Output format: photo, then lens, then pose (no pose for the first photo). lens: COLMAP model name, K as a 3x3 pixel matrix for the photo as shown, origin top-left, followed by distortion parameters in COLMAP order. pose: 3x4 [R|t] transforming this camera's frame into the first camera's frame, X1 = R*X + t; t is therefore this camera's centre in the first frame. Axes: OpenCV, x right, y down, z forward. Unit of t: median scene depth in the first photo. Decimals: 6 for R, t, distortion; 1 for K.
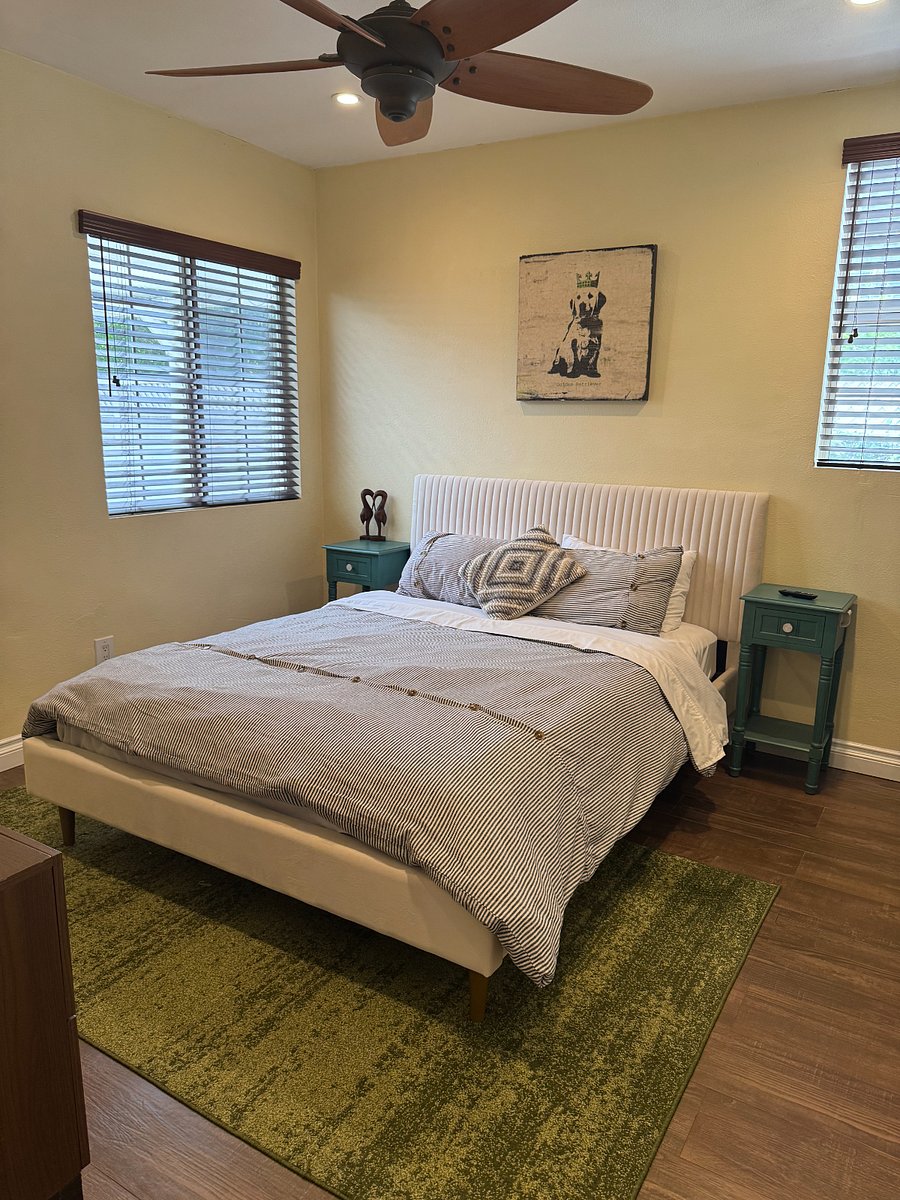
lens RADIAL K [[836.7, 0, 450.0], [0, 836.7, 600.0], [0, 0, 1]] dist [0.110959, -0.138889]
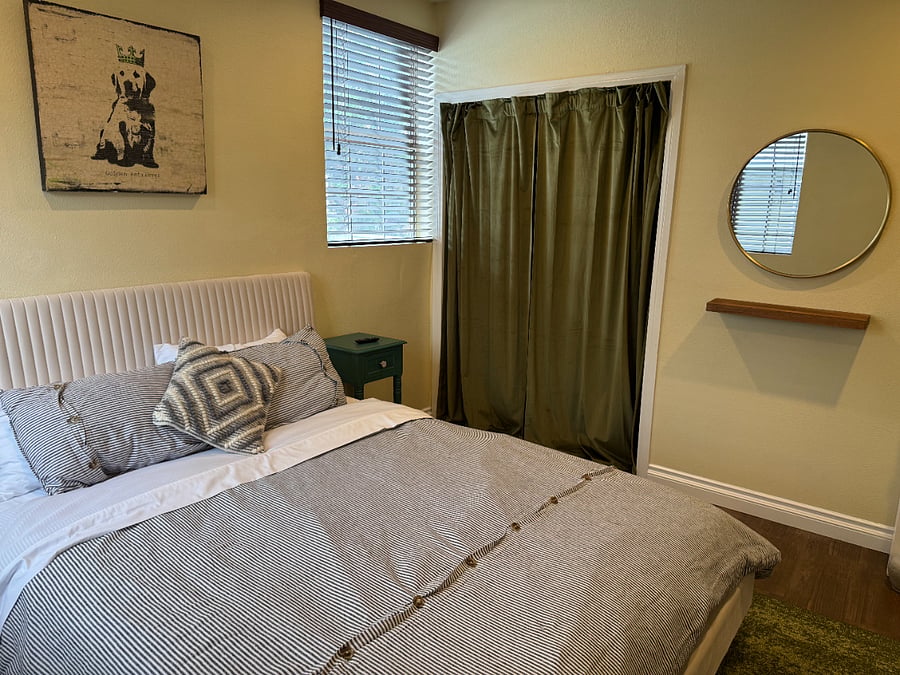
lens RADIAL K [[627.5, 0, 450.0], [0, 627.5, 337.5], [0, 0, 1]] dist [0.110959, -0.138889]
pose [[0.116187, -0.232372, 0.965663, -0.494428], [0.191606, 0.959228, 0.207770, -0.173624], [-0.974571, 0.160887, 0.155973, 0.623127]]
